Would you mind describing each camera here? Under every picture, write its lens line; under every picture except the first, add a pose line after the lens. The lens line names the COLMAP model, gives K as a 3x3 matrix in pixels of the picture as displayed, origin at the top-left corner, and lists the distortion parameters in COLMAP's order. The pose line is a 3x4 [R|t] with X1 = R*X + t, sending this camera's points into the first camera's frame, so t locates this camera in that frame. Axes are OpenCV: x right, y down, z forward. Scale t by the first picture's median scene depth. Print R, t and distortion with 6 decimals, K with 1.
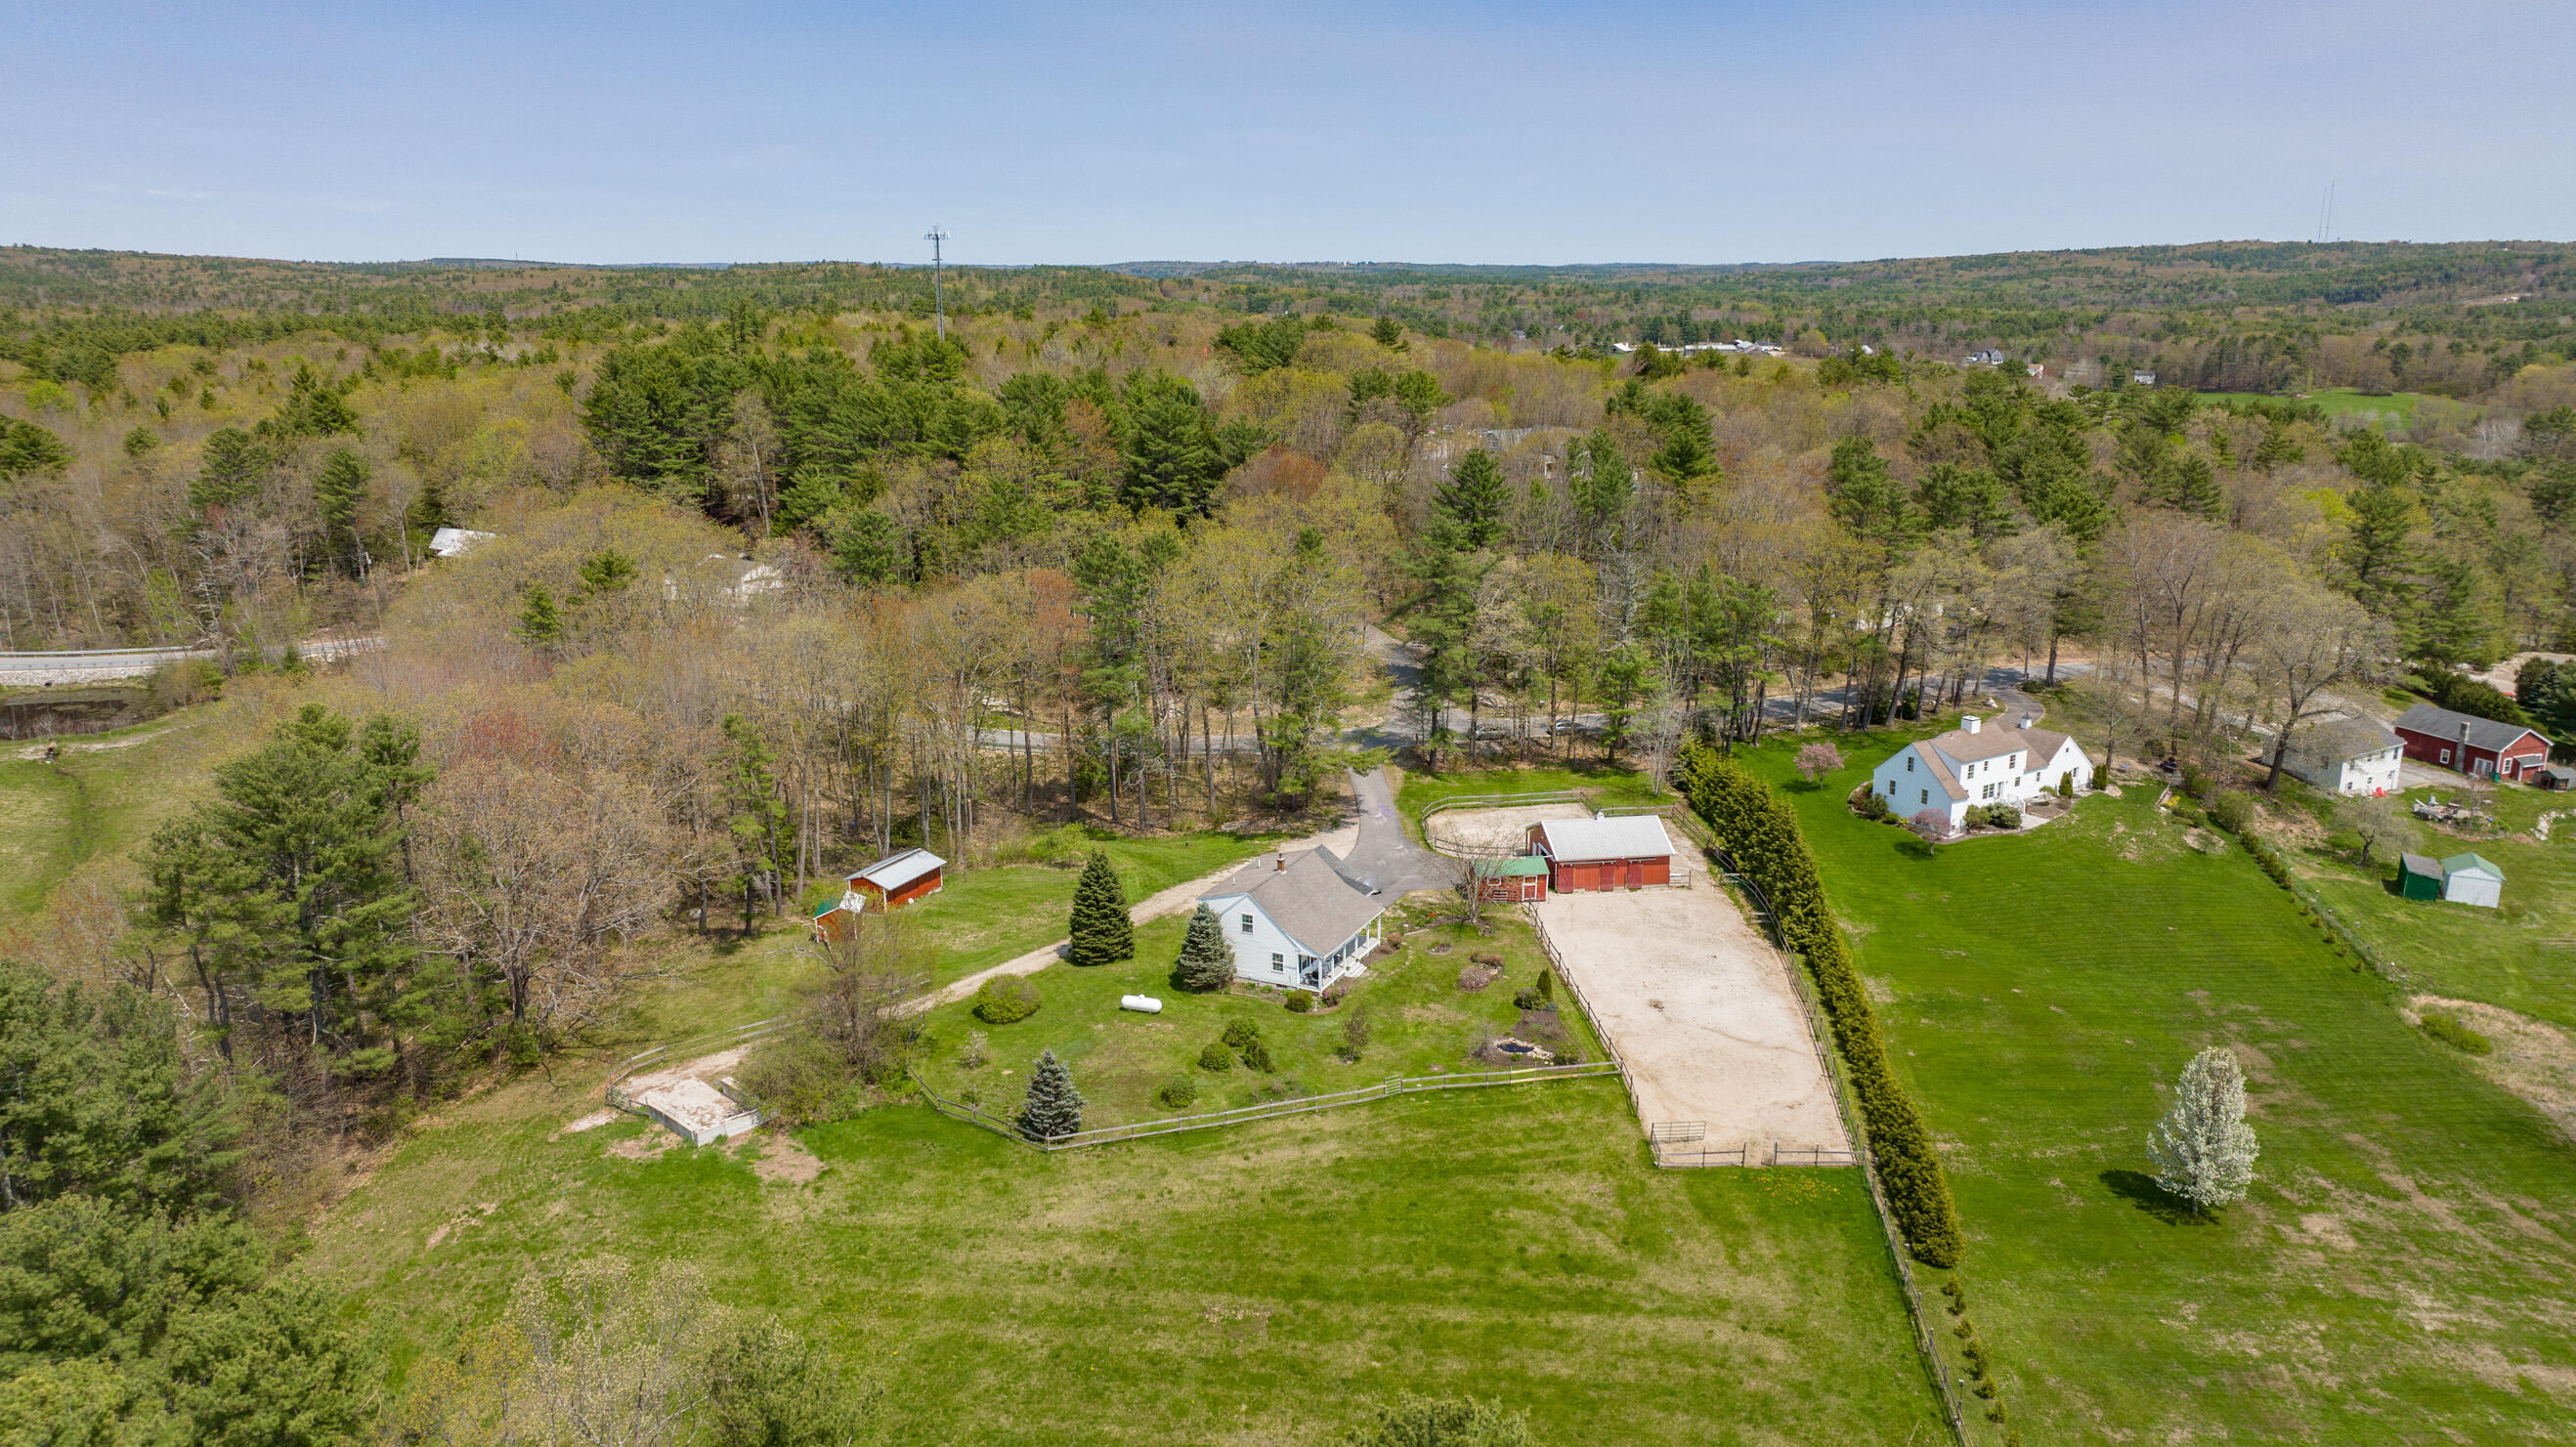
lens RADIAL K [[1813.7, 0, 1321.1], [0, 1813.7, 724.0], [0, 0, 1]] dist [-0.011874, 0.034368]
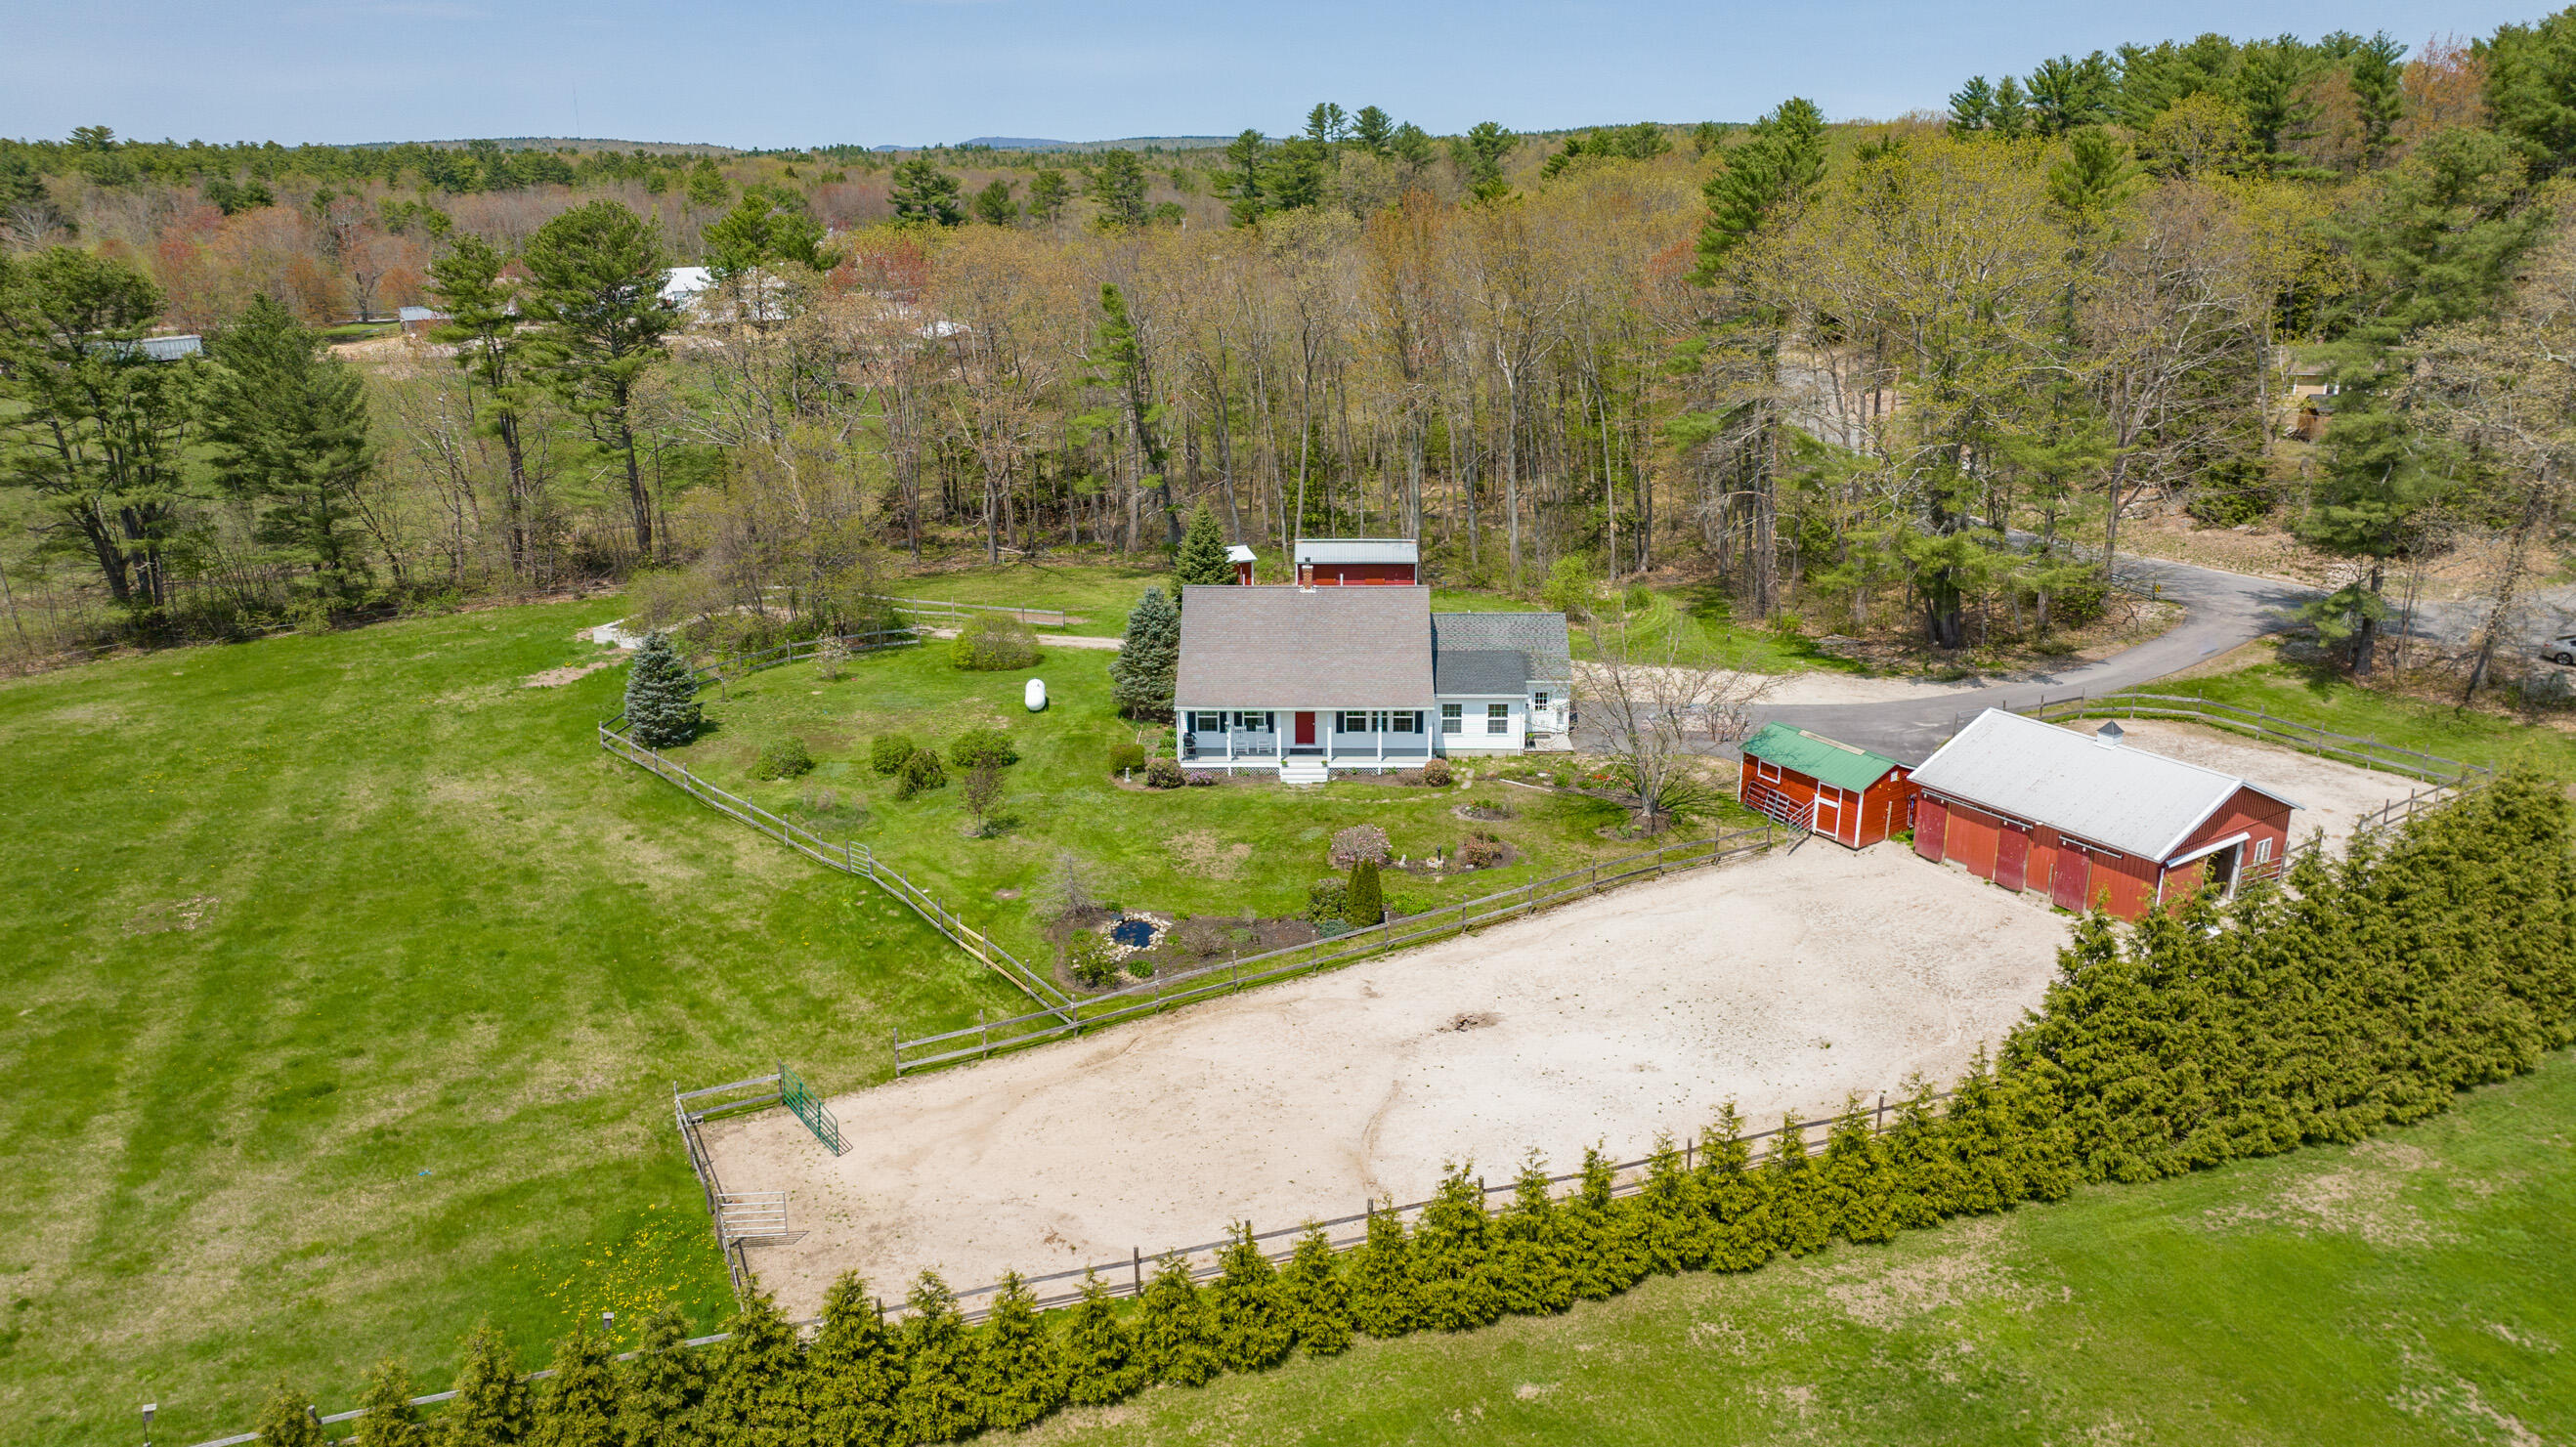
lens RADIAL K [[1810.5, 0, 1288.0], [0, 1810.5, 723.5], [0, 0, 1]] dist [-0.013056, -0.007299]
pose [[0.398131, 0.265673, -0.878015, 0.535471], [-0.220184, 0.956838, 0.189682, 0.011635], [0.890512, 0.117806, 0.439443, 0.759140]]
